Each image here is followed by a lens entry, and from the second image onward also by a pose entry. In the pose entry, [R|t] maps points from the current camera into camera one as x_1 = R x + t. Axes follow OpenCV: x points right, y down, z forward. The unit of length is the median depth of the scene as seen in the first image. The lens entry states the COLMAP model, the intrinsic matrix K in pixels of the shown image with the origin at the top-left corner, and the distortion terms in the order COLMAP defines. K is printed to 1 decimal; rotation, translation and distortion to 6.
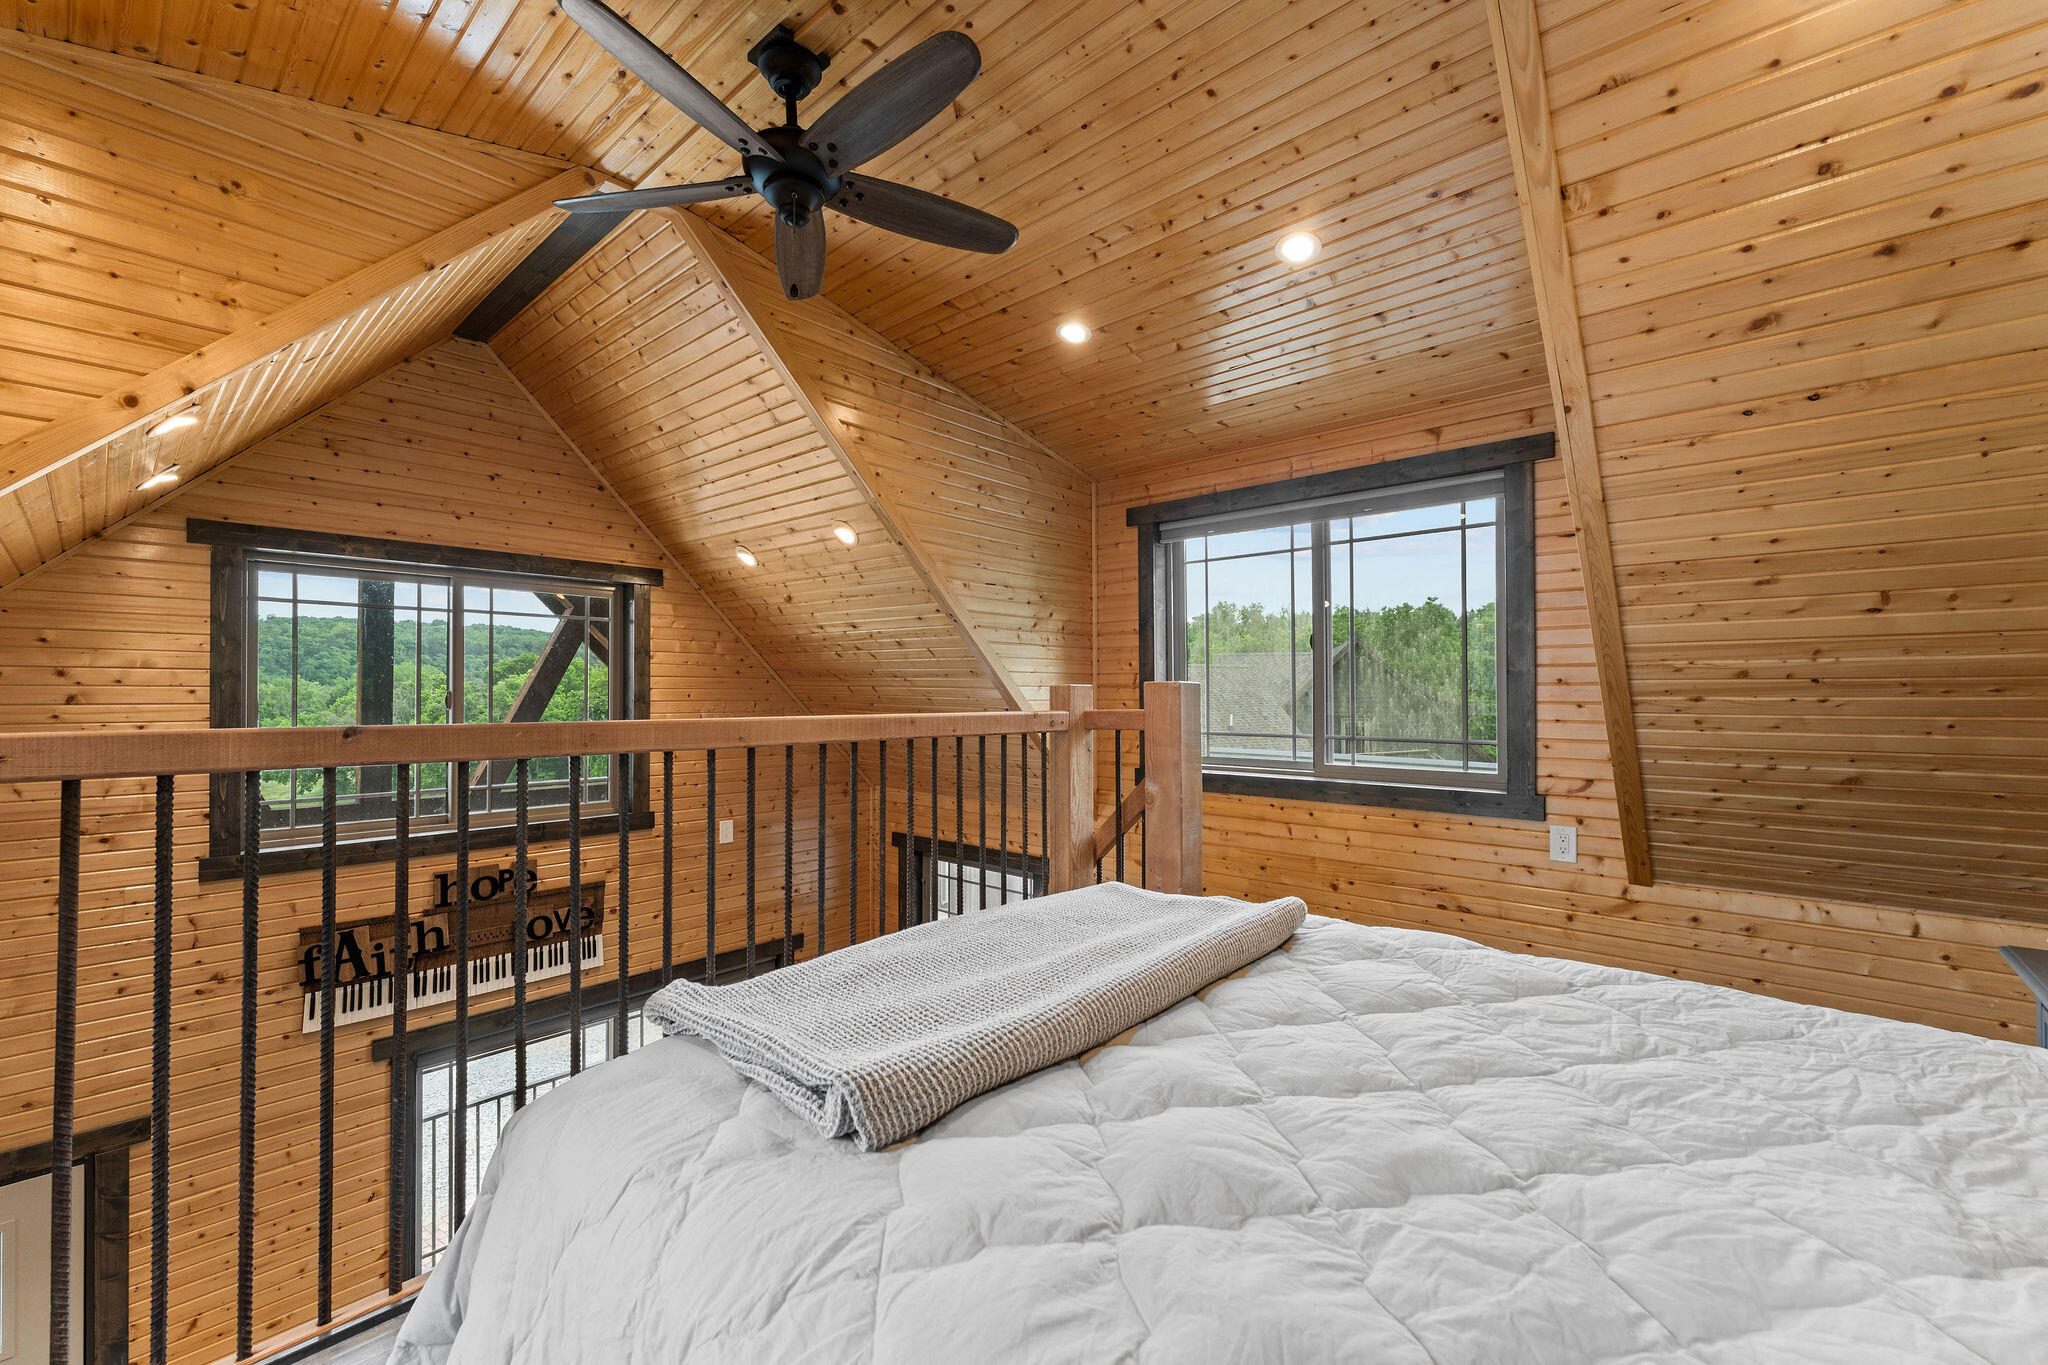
lens RADIAL K [[836.1, 0, 1014.7], [0, 836.1, 686.1], [0, 0, 1]] dist [-0.000248, -0.000076]
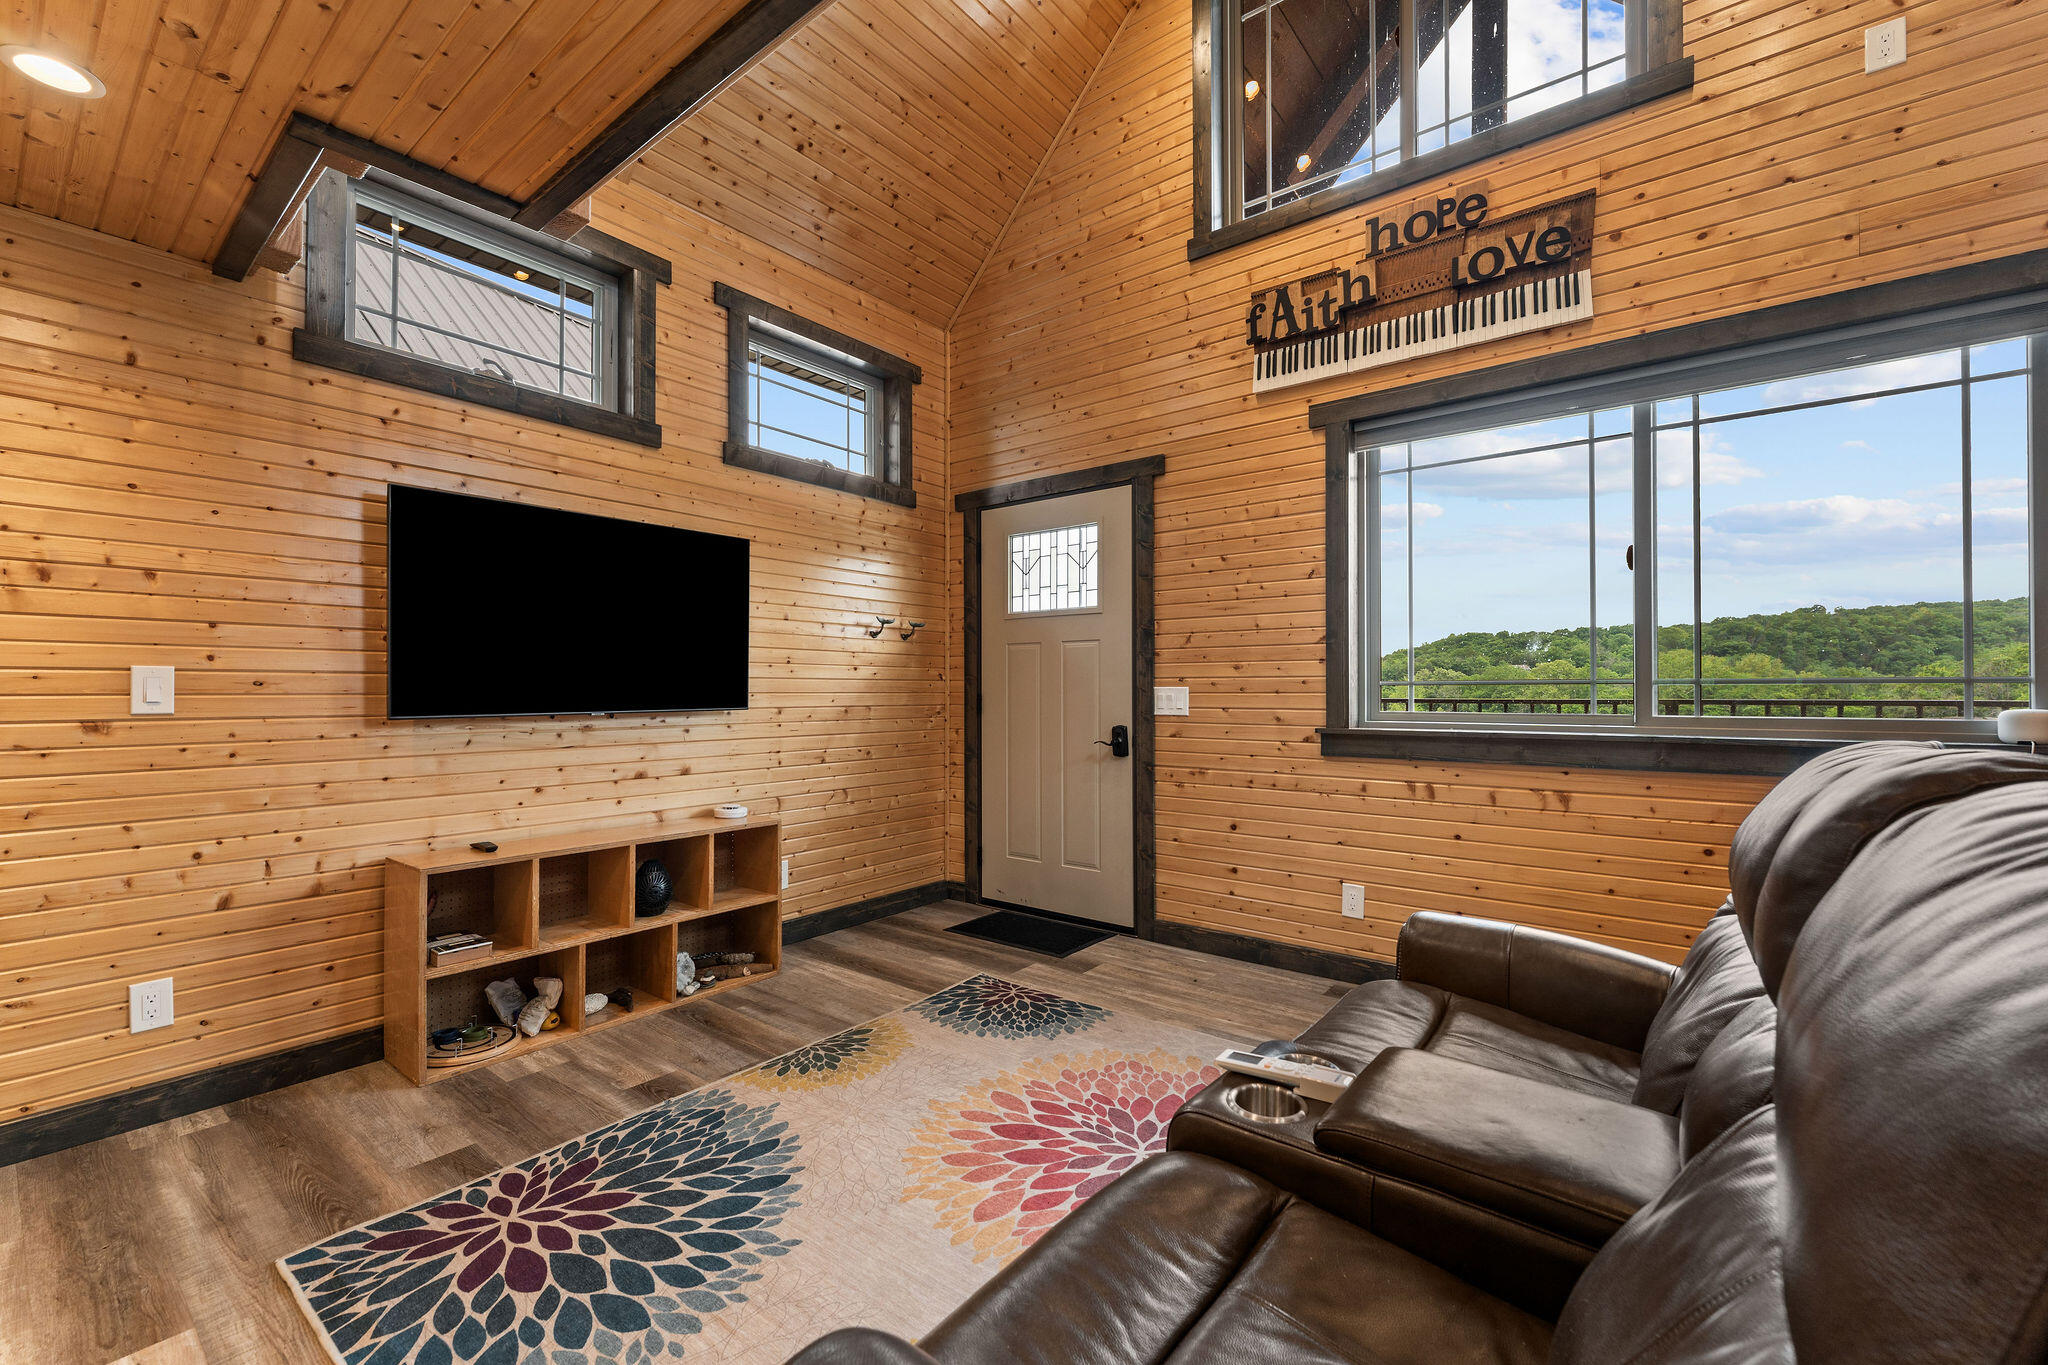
lens RADIAL K [[836.1, 0, 1020.5], [0, 836.1, 681.2], [0, 0, 1]] dist [-0.000248, -0.000076]
pose [[0.065778, -0.007952, -0.997803, 0.134434], [0.002844, 0.999966, -0.007782, 0.682024], [0.997830, -0.002326, 0.065798, 0.566912]]
